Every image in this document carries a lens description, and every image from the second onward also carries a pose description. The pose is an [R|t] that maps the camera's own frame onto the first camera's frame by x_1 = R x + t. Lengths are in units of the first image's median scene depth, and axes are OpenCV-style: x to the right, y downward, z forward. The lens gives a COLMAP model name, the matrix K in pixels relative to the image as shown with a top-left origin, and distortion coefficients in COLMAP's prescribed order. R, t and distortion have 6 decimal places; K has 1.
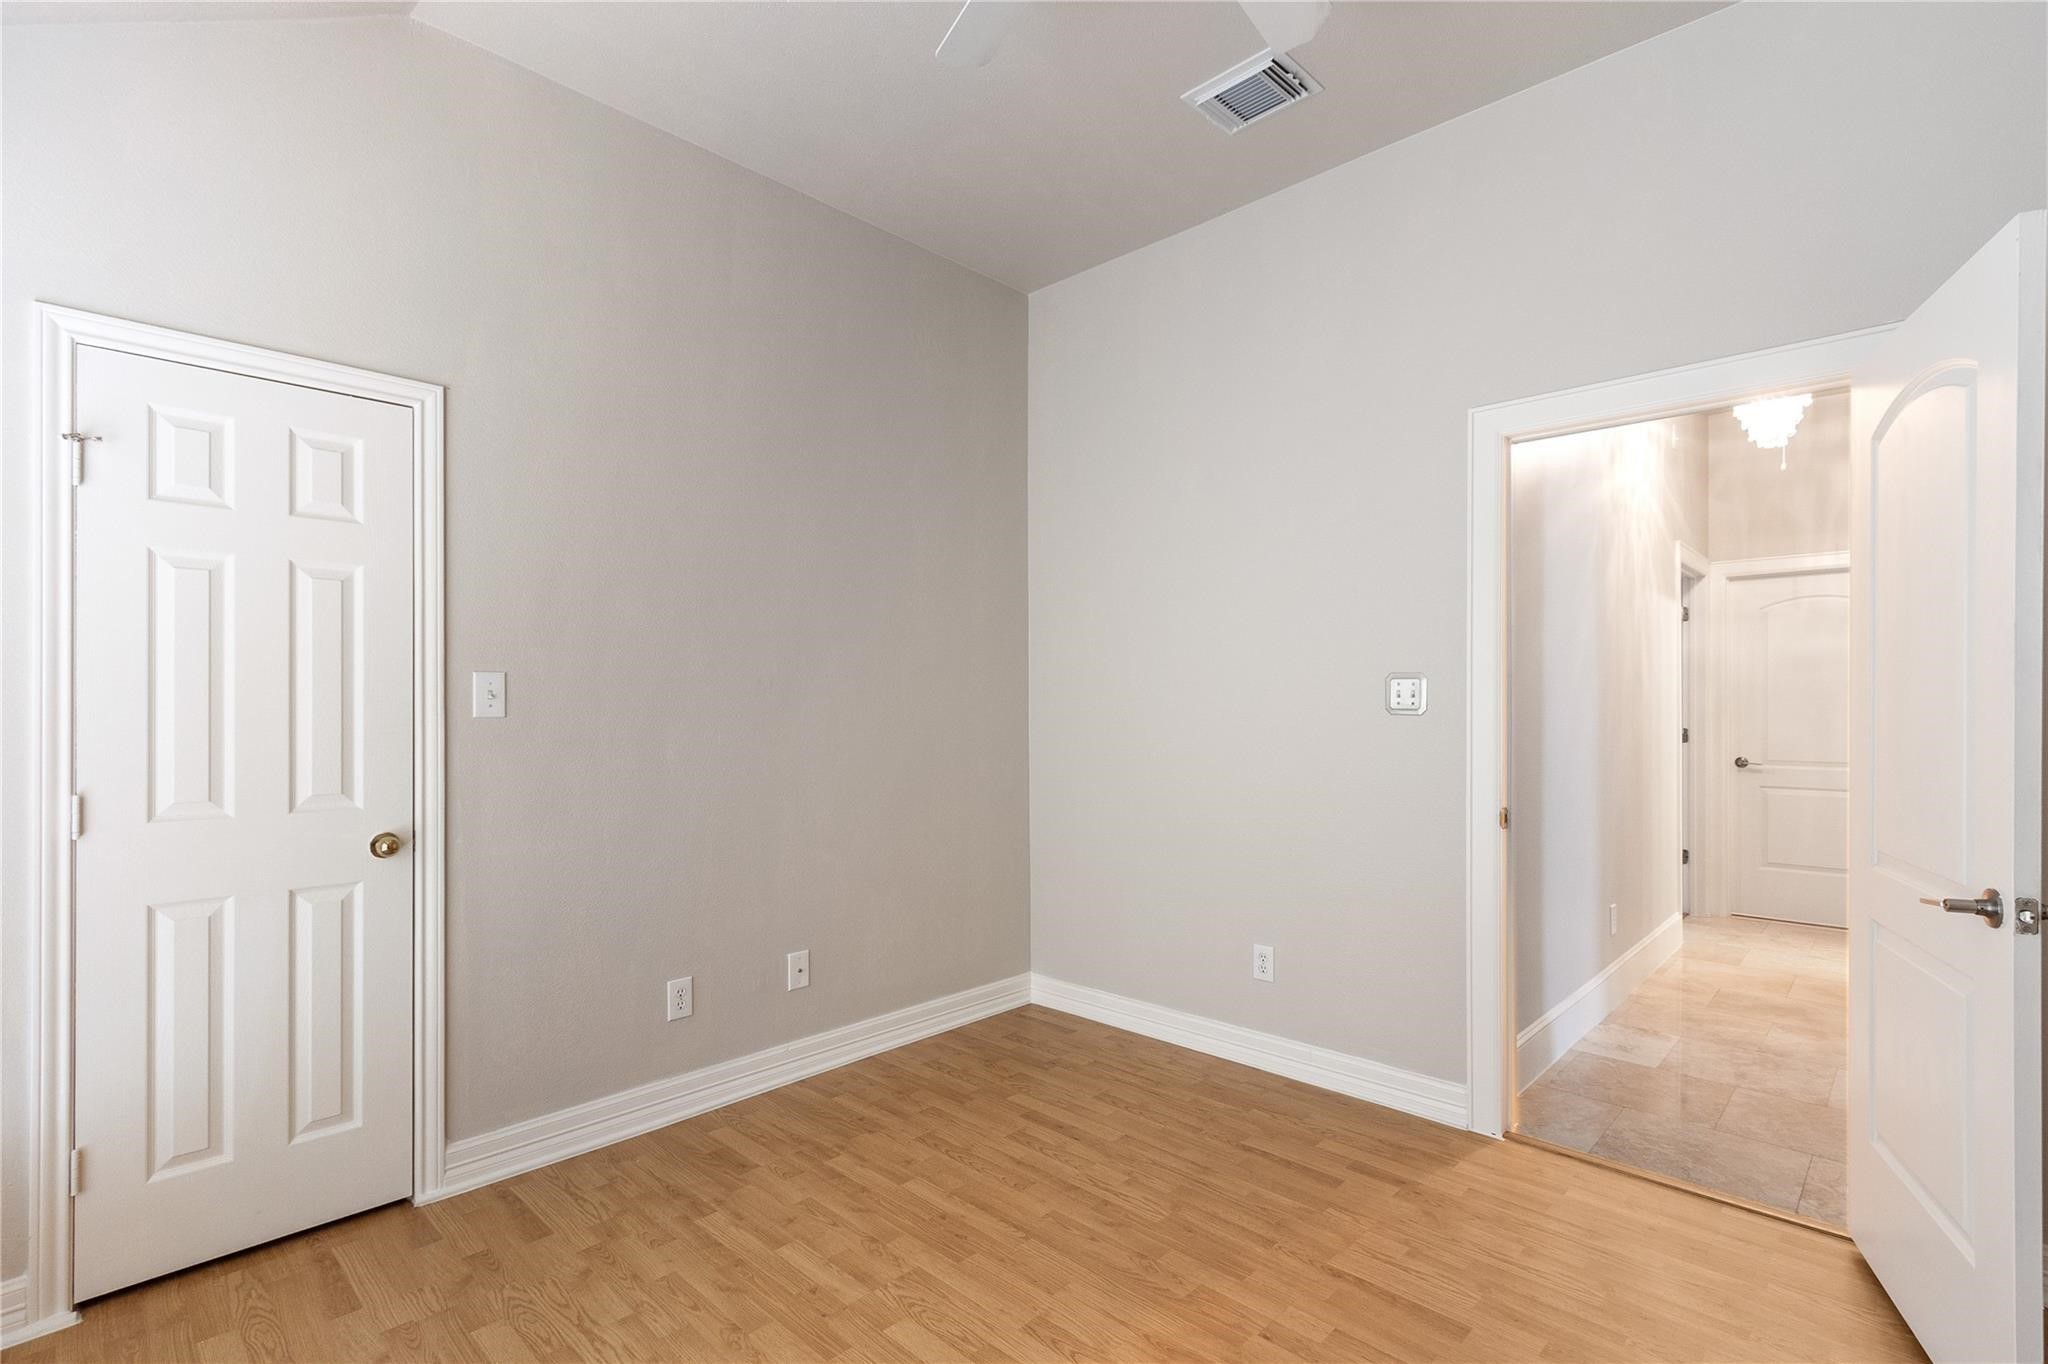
lens RADIAL K [[953.7, 0, 1029.3], [0, 953.7, 699.4], [0, 0, 1]] dist [0.001204, 0.000267]
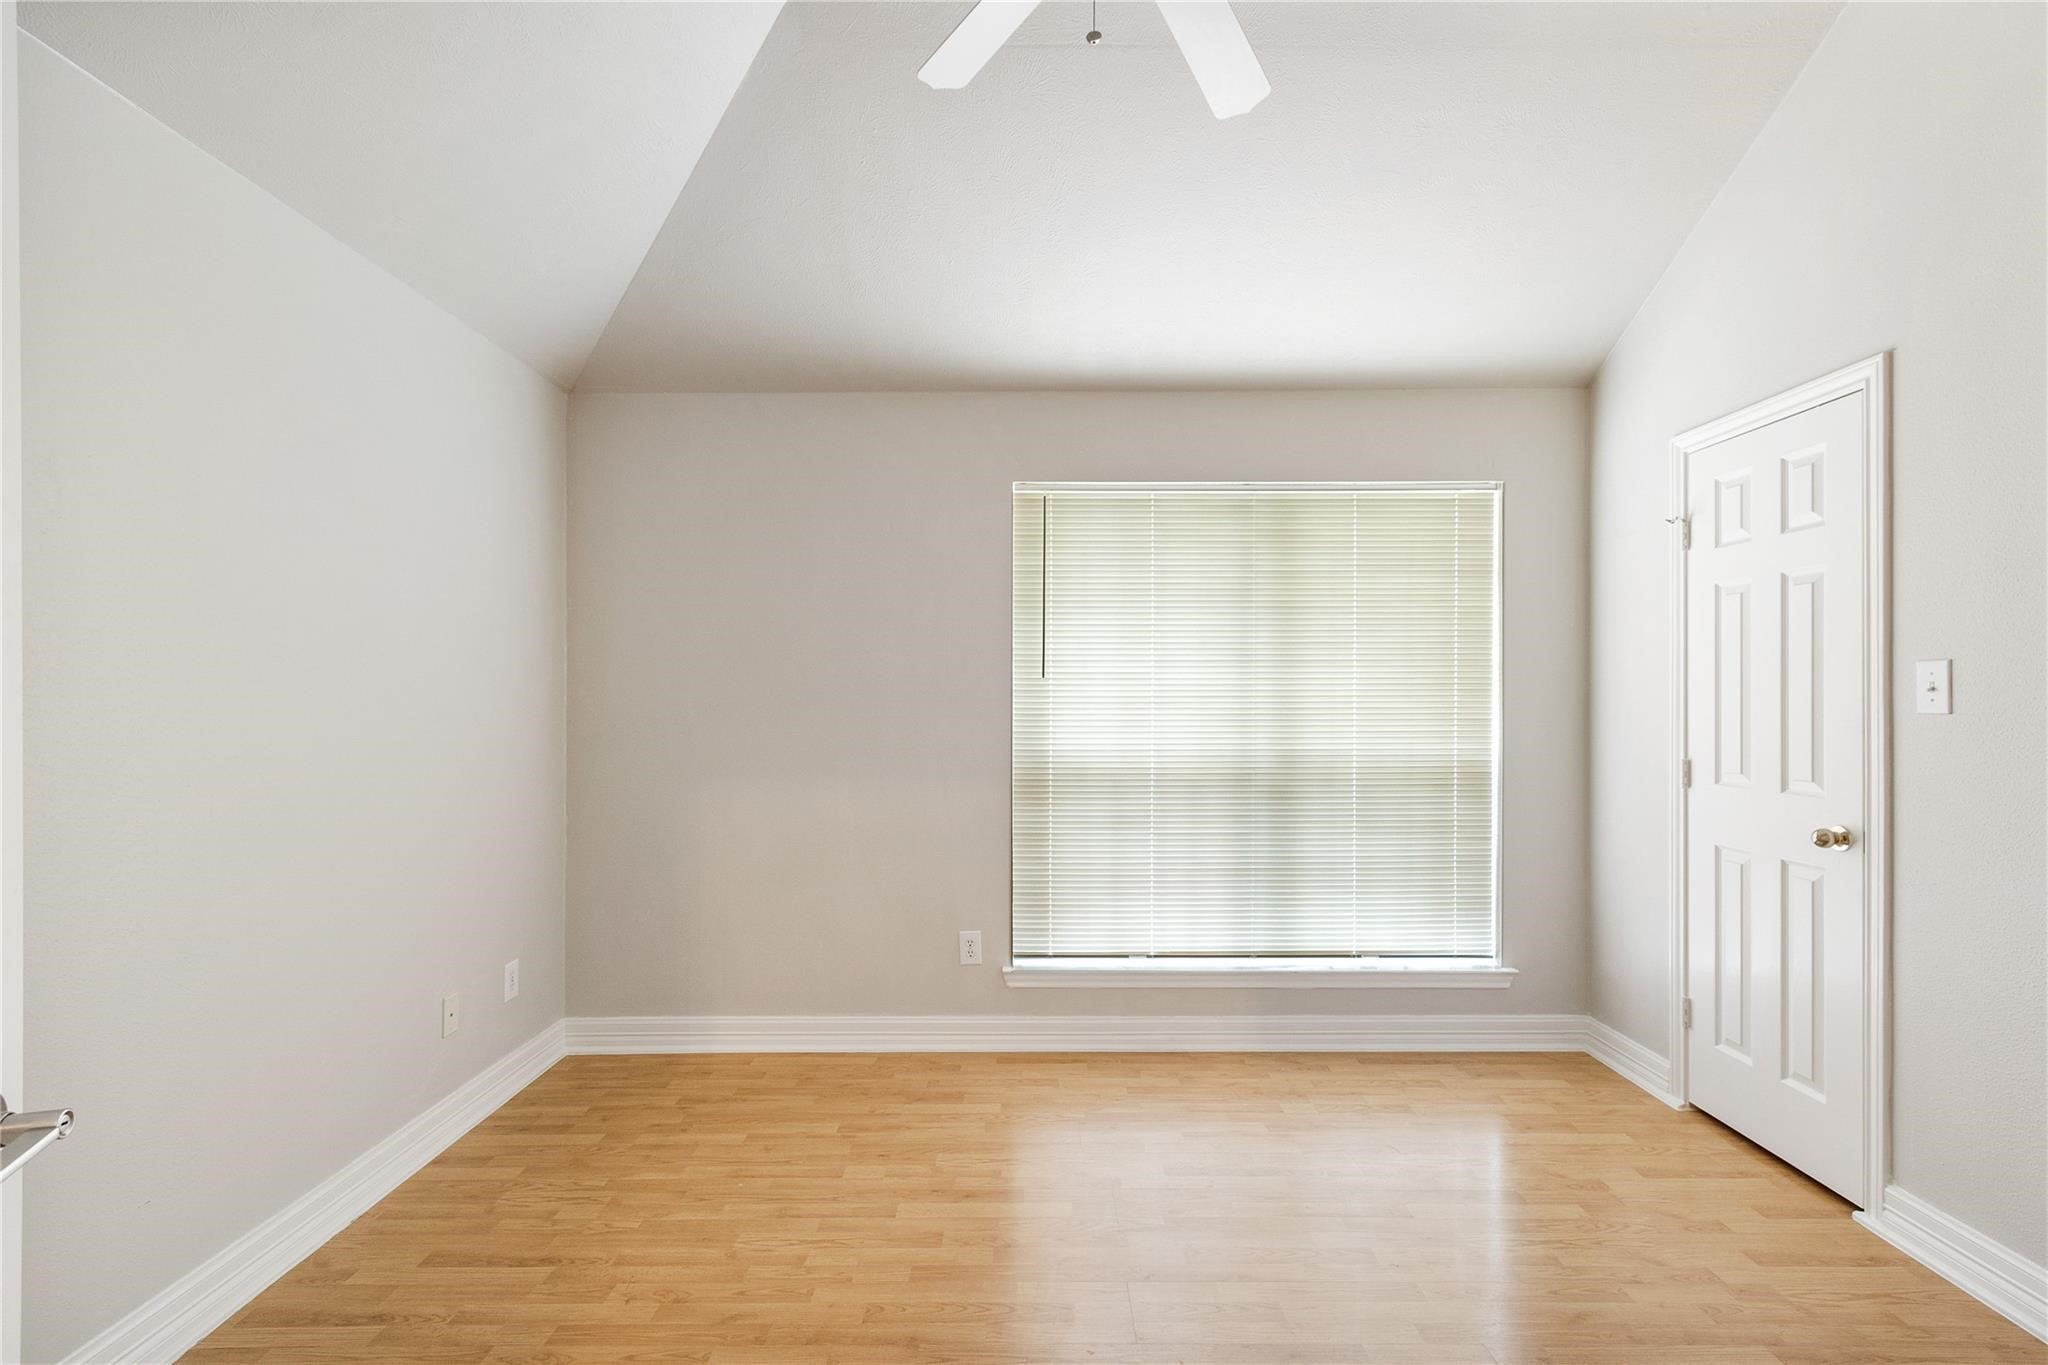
lens RADIAL K [[953.7, 0, 1025.4], [0, 953.7, 673.6], [0, 0, 1]] dist [0.001204, 0.000267]
pose [[-0.717110, -0.020305, -0.696664, 0.678749], [-0.008751, 0.999759, -0.020131, 0.007720], [0.696905, -0.008340, -0.717115, 1.177529]]
